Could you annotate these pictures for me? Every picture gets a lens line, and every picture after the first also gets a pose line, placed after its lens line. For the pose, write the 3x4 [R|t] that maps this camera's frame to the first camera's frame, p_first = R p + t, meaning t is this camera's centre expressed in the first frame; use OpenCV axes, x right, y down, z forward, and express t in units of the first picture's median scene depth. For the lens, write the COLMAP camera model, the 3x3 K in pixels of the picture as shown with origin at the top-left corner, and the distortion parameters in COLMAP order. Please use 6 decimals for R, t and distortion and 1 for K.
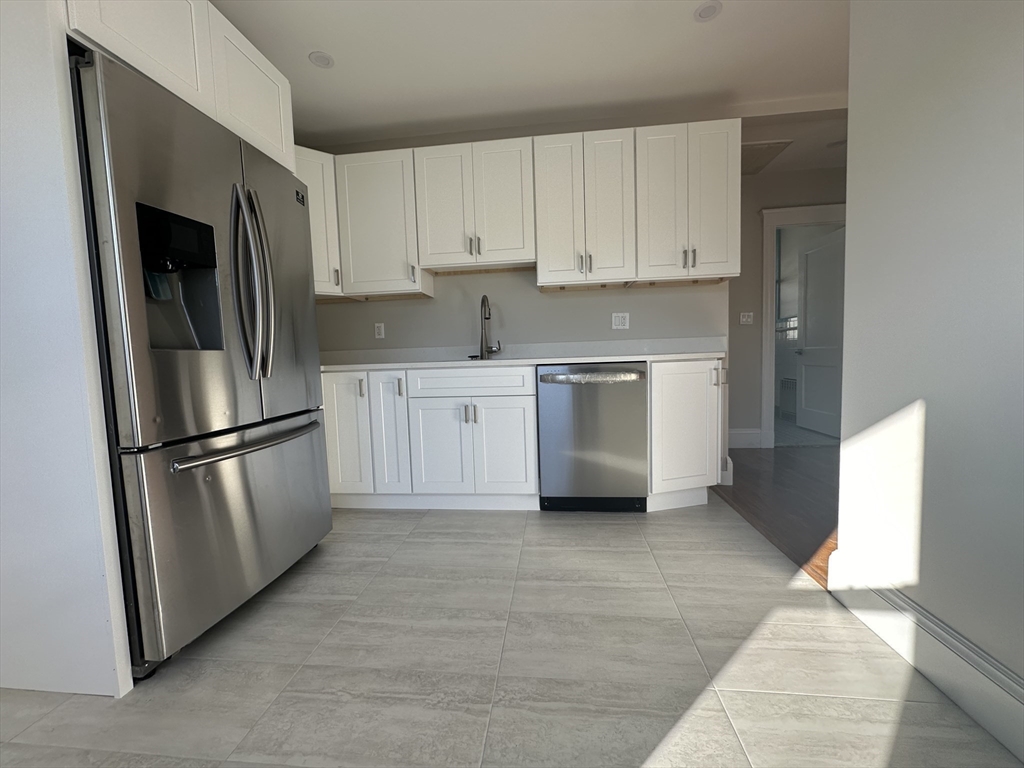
lens RADIAL K [[407.2, 0, 512.7], [0, 407.2, 385.8], [0, 0, 1]] dist [-0.004238, 0.001000]
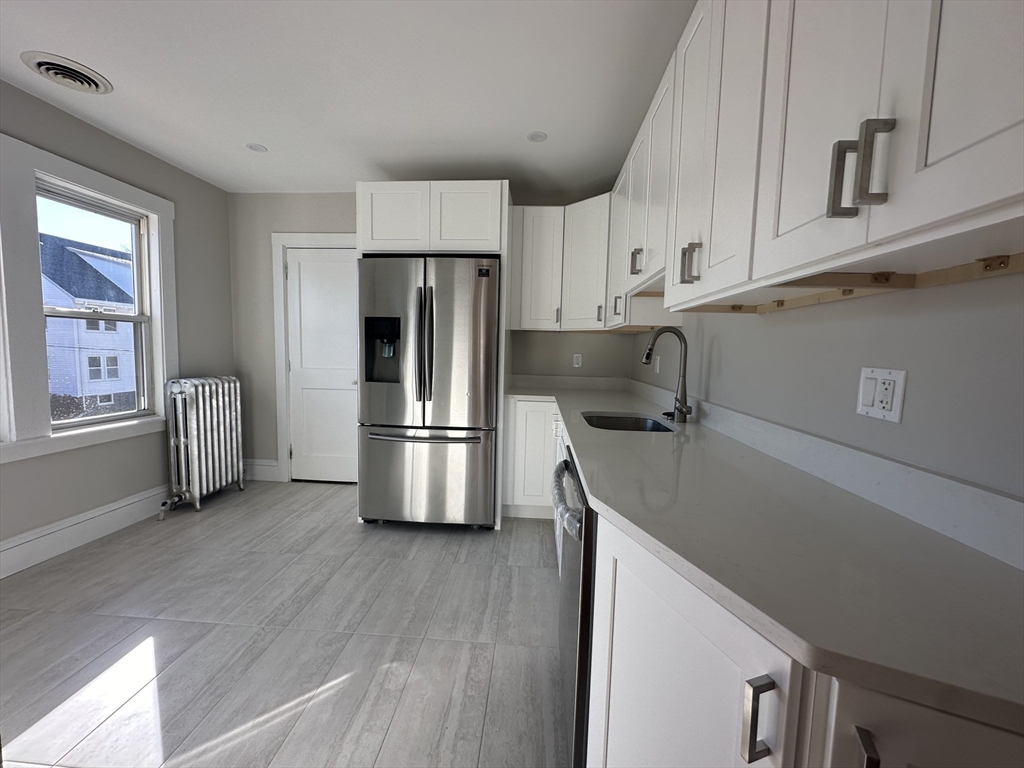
lens RADIAL K [[407.2, 0, 510.6], [0, 407.2, 382.6], [0, 0, 1]] dist [-0.004238, 0.001000]
pose [[0.046576, 0.117240, -0.992011, 0.794267], [-0.105400, 0.988122, 0.111832, -0.241736], [0.993339, 0.099349, 0.058380, 0.961255]]
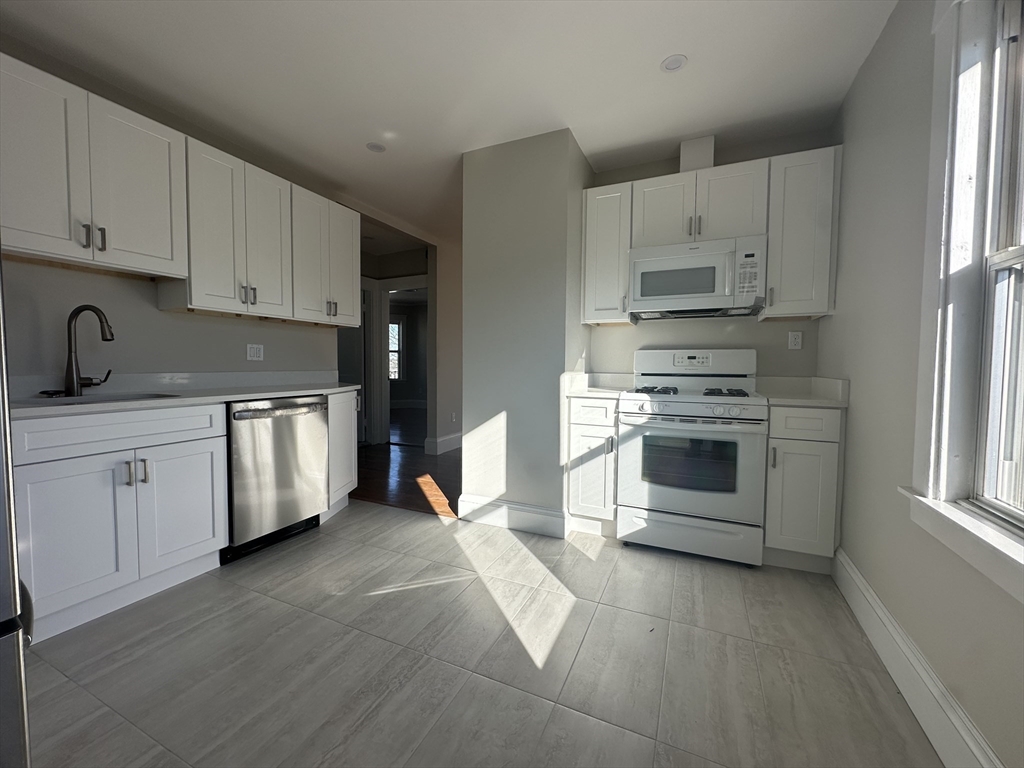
lens RADIAL K [[407.2, 0, 509.5], [0, 407.2, 385.0], [0, 0, 1]] dist [-0.004238, 0.001000]
pose [[0.316141, -0.012313, 0.948632, -0.678054], [0.053970, 0.998530, -0.005025, -0.056697], [-0.947176, 0.052786, 0.316341, 0.133652]]
